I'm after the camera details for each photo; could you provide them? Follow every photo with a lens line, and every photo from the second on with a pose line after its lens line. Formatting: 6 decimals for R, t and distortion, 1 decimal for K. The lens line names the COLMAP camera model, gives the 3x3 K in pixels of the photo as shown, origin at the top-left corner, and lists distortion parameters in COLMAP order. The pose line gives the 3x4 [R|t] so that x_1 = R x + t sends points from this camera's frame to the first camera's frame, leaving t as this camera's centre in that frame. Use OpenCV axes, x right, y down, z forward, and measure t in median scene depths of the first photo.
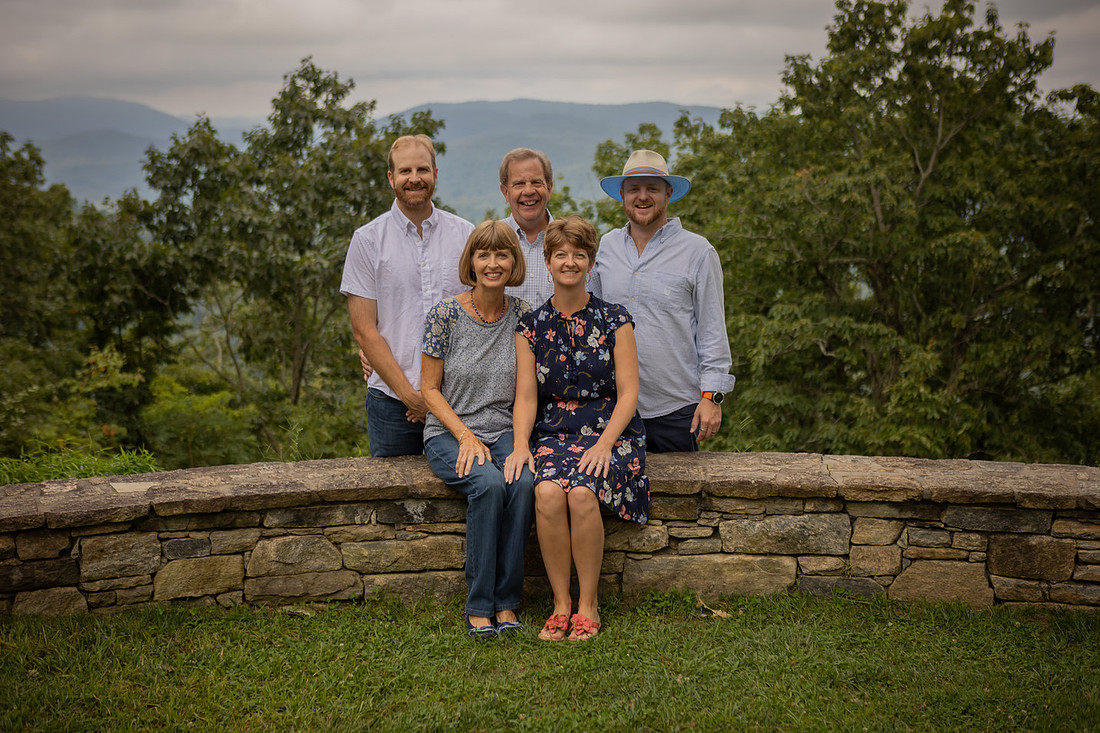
lens RADIAL K [[1358.4, 0, 560.4], [0, 1358.4, 340.4], [0, 0, 1]] dist [-0.003375, 0.000000]
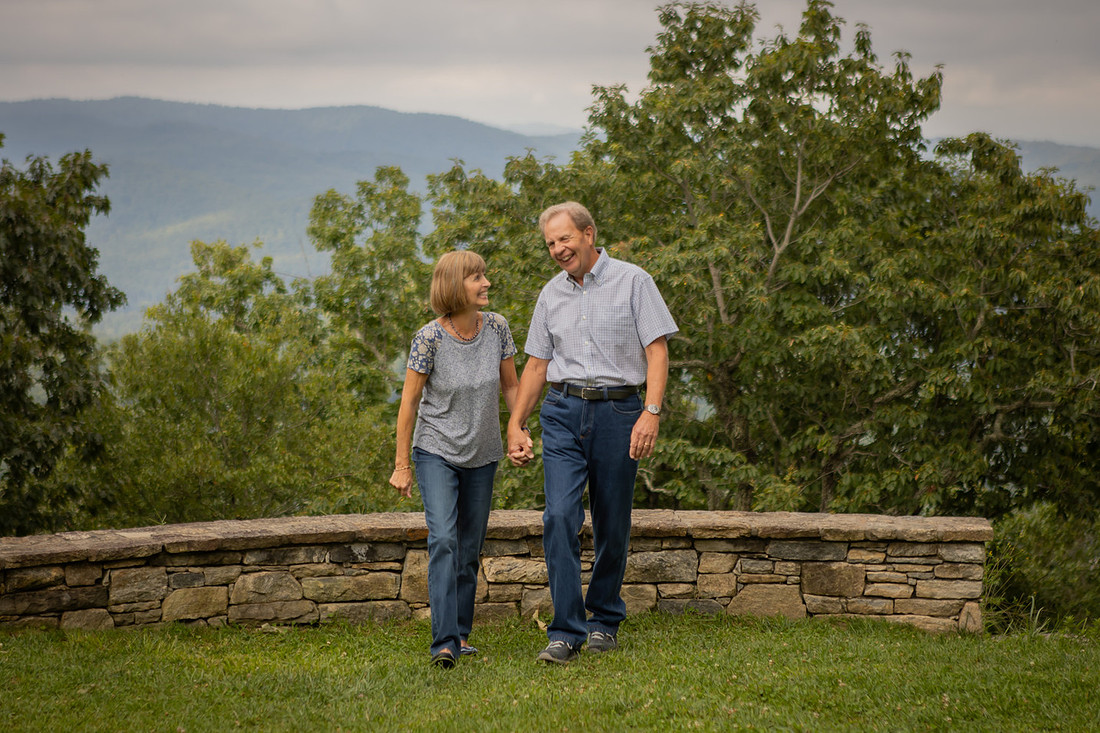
lens RADIAL K [[2005.3, 0, 542.8], [0, 2005.3, 364.9], [0, 0, 1]] dist [0.088611, 0.000000]
pose [[0.990108, -0.002472, 0.140285, -0.015724], [0.010814, 0.998215, -0.058732, 0.004983], [-0.139889, 0.059668, 0.988368, -0.069265]]
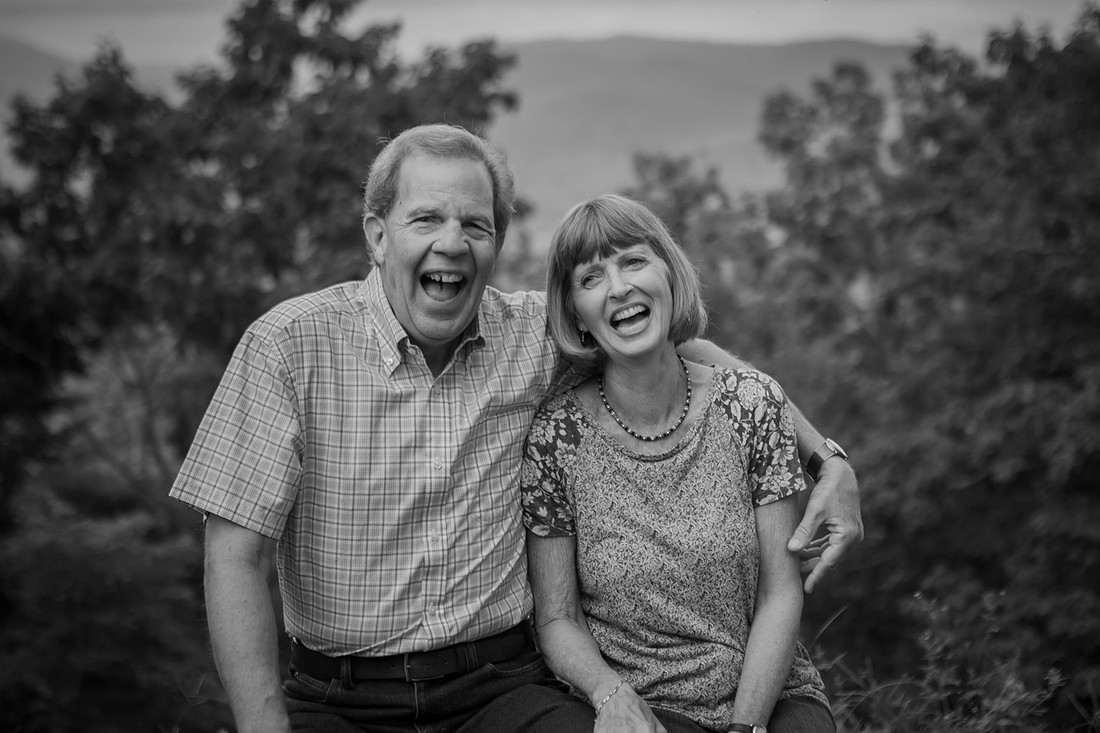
lens RADIAL K [[2232.9, 0, 603.0], [0, 2232.9, 368.2], [0, 0, 1]] dist [0.199432, 0.000000]
pose [[0.999005, 0.002053, -0.044541, -0.004662], [-0.003106, 0.999717, -0.023603, -0.001618], [0.044480, 0.023718, 0.998729, 0.034484]]
